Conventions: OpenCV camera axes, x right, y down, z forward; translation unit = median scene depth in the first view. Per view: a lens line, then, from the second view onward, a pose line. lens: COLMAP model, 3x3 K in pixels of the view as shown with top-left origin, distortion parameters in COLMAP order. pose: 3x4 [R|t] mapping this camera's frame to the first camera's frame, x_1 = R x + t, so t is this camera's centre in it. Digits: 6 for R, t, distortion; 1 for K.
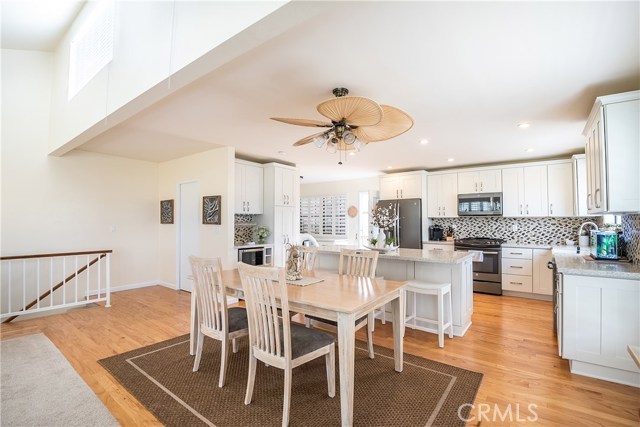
lens RADIAL K [[293.7, 0, 320.9], [0, 293.7, 215.2], [0, 0, 1]] dist [-0.018844, -0.001142]
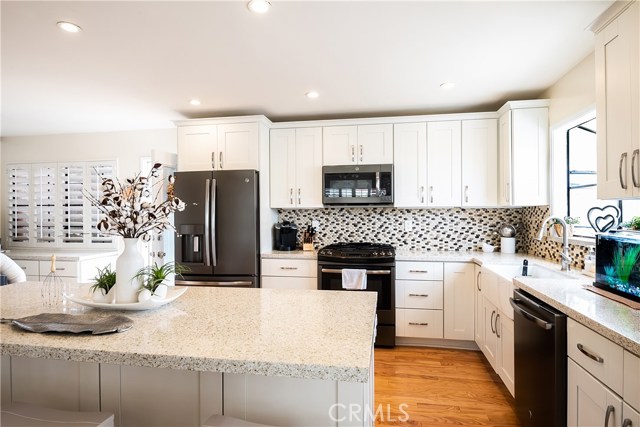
lens RADIAL K [[370.5, 0, 314.0], [0, 370.5, 214.2], [0, 0, 1]] dist [0.030612, -0.000659]
pose [[0.895945, -0.003107, 0.444154, 0.153294], [-0.005248, 0.999832, 0.017582, 0.007920], [-0.444134, -0.018083, 0.895778, 0.407589]]
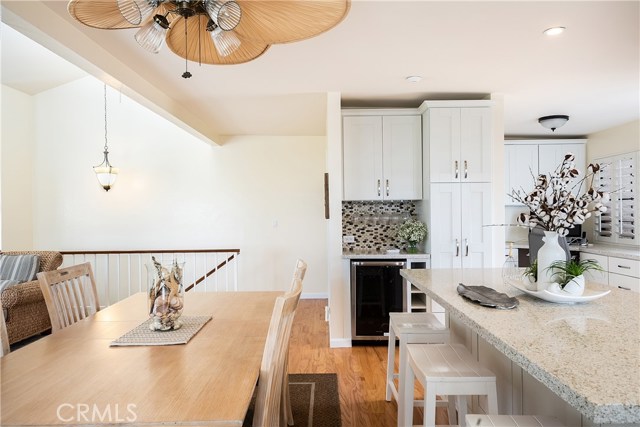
lens RADIAL K [[418.7, 0, 319.7], [0, 418.7, 216.7], [0, 0, 1]] dist [0.012800, 0.002230]
pose [[0.606193, -0.003076, -0.795312, 0.322063], [0.027896, 0.999459, 0.017396, 0.009802], [0.794829, -0.032731, 0.605951, 0.380260]]
